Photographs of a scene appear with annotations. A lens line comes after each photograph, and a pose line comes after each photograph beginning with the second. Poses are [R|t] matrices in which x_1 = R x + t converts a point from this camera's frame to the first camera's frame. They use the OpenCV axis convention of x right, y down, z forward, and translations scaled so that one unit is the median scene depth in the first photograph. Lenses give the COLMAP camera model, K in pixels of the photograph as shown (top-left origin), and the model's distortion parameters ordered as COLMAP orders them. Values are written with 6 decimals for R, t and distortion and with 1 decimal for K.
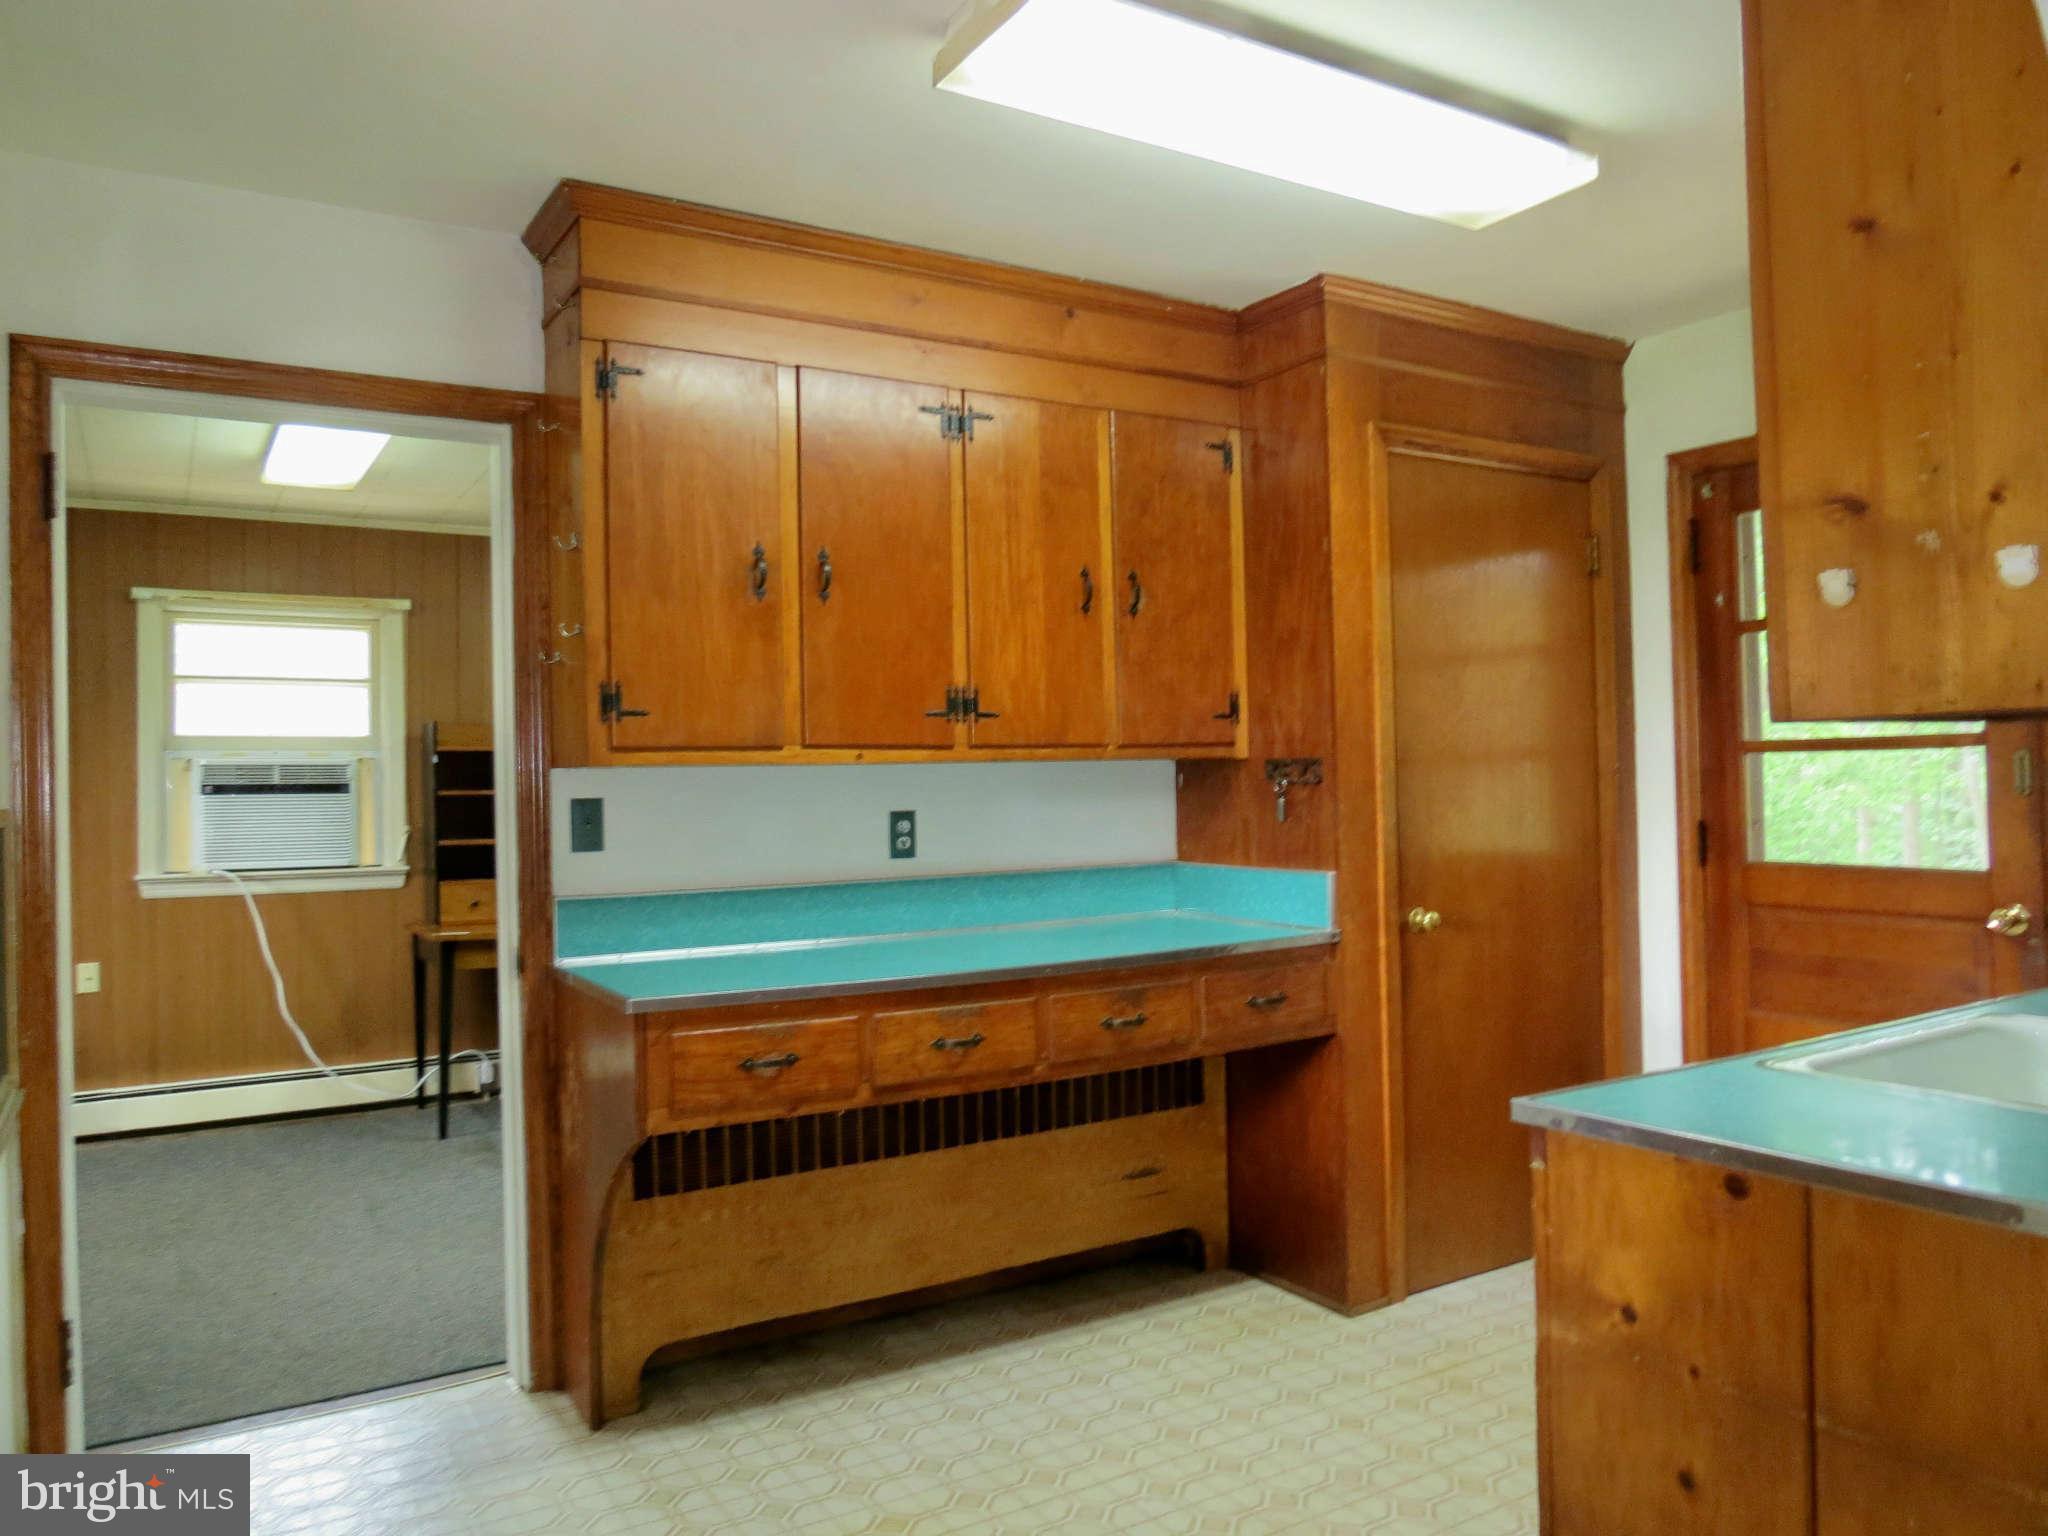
lens RADIAL K [[1442.6, 0, 1006.1], [0, 1442.6, 773.2], [0, 0, 1]] dist [-0.035552, 0.013962]
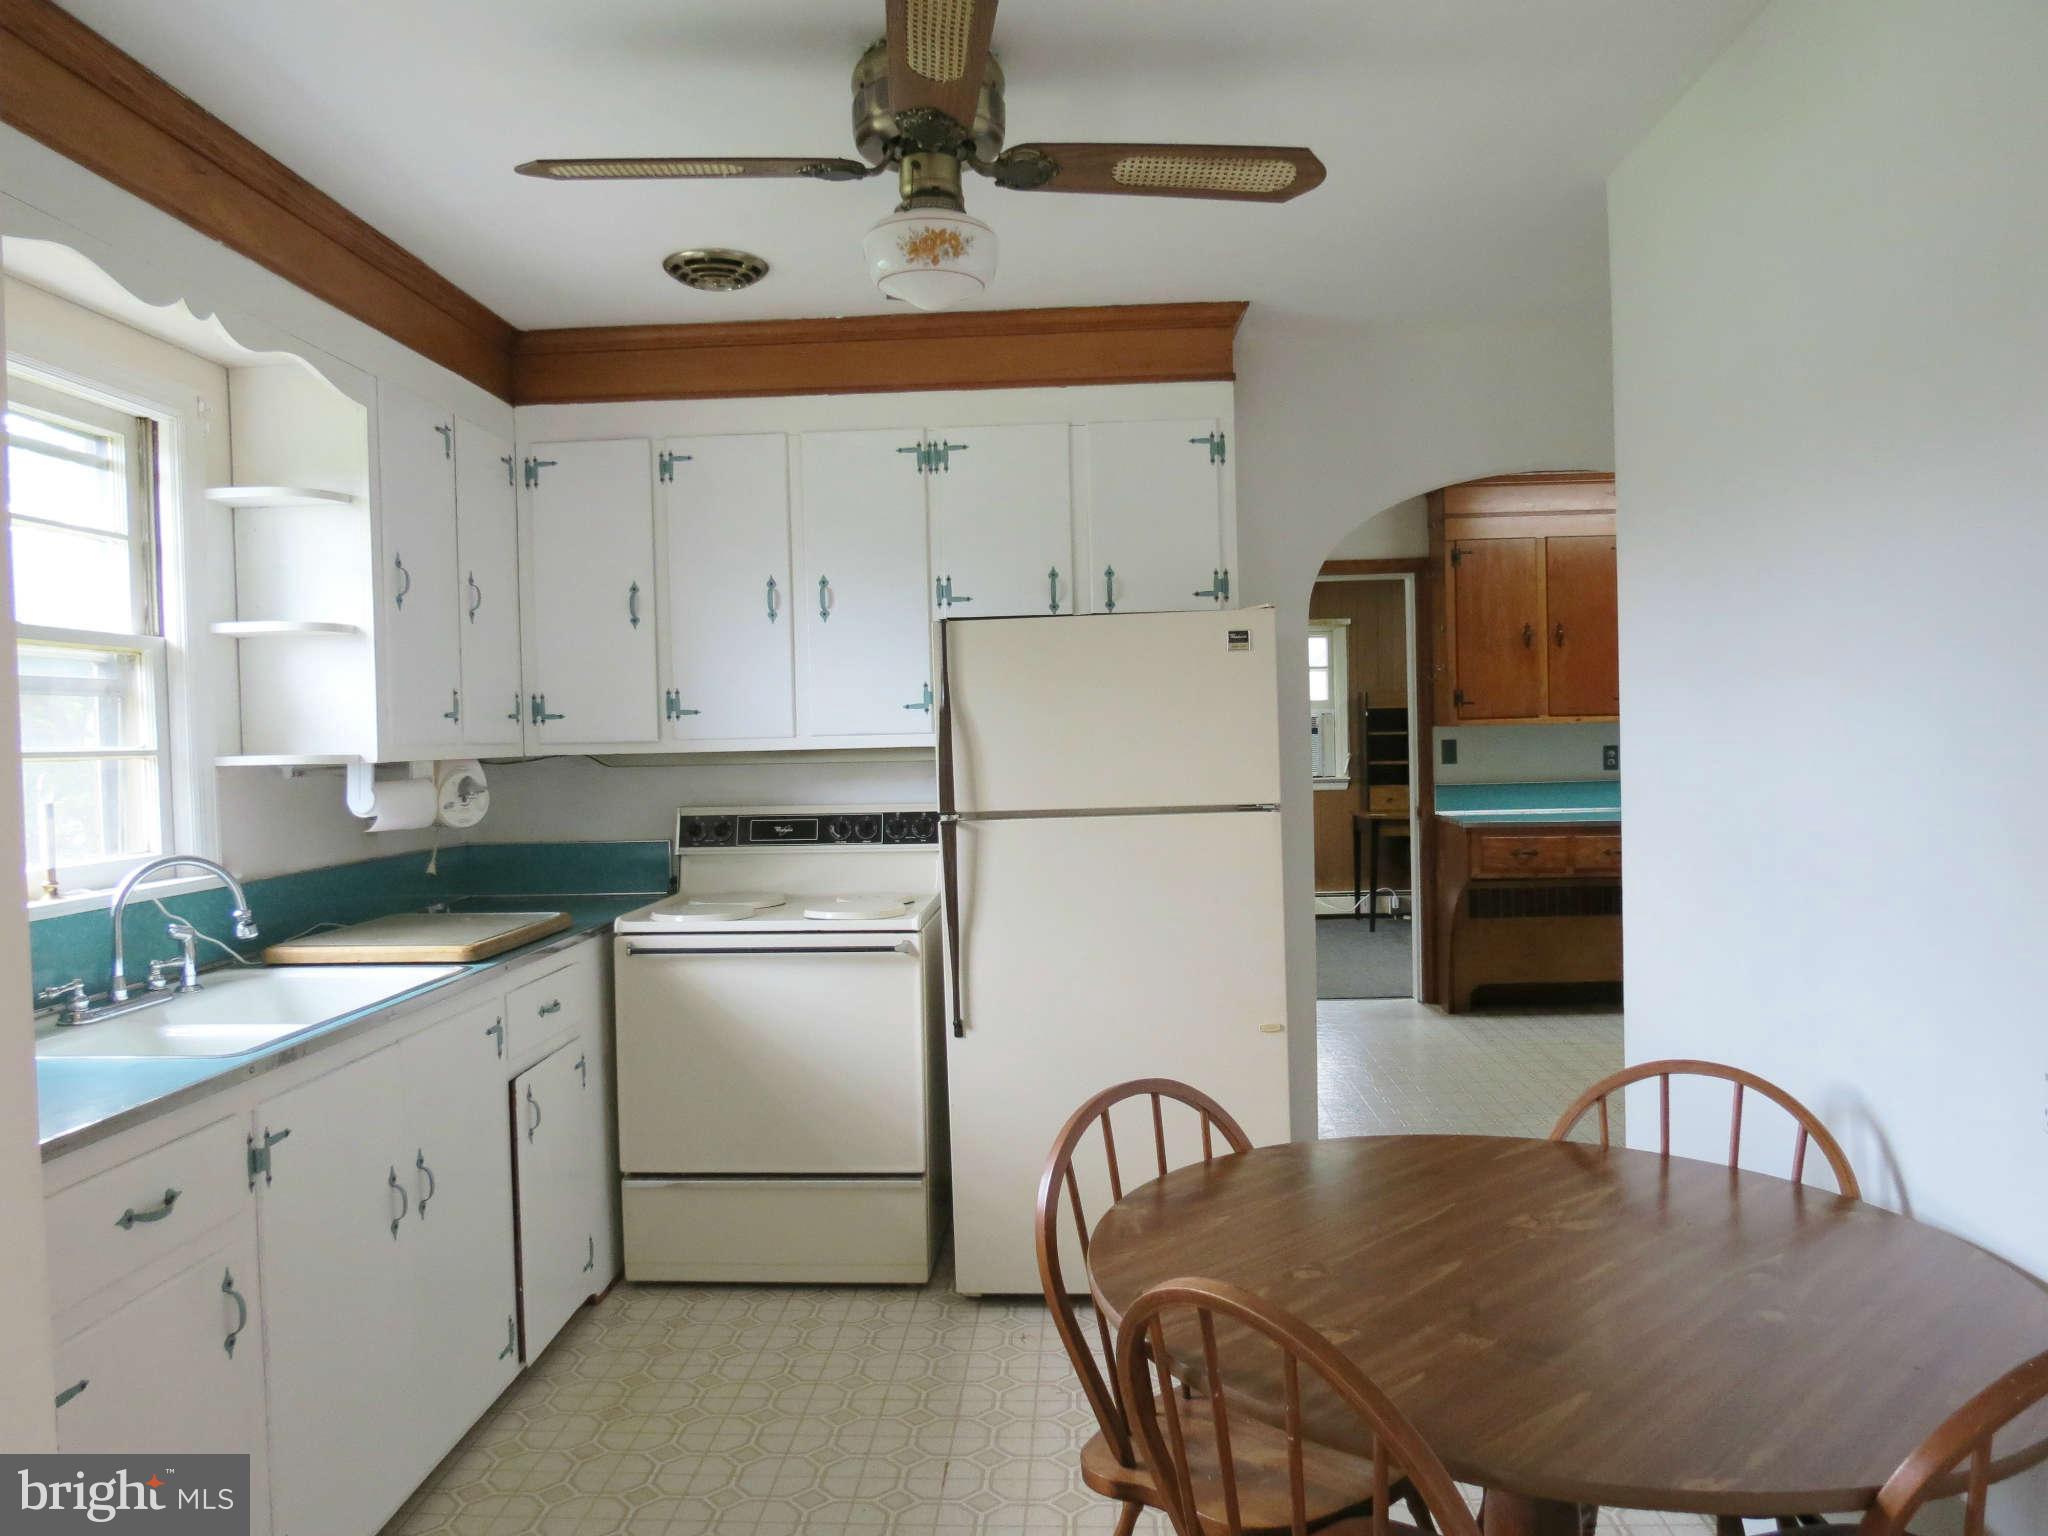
lens RADIAL K [[1442.6, 0, 1012.8], [0, 1442.6, 766.8], [0, 0, 1]] dist [-0.035552, 0.013962]
pose [[0.828402, 0.010231, -0.560041, 0.392511], [0.014308, 0.999120, 0.039416, -0.037977], [0.559951, -0.040666, 0.827527, -1.210559]]
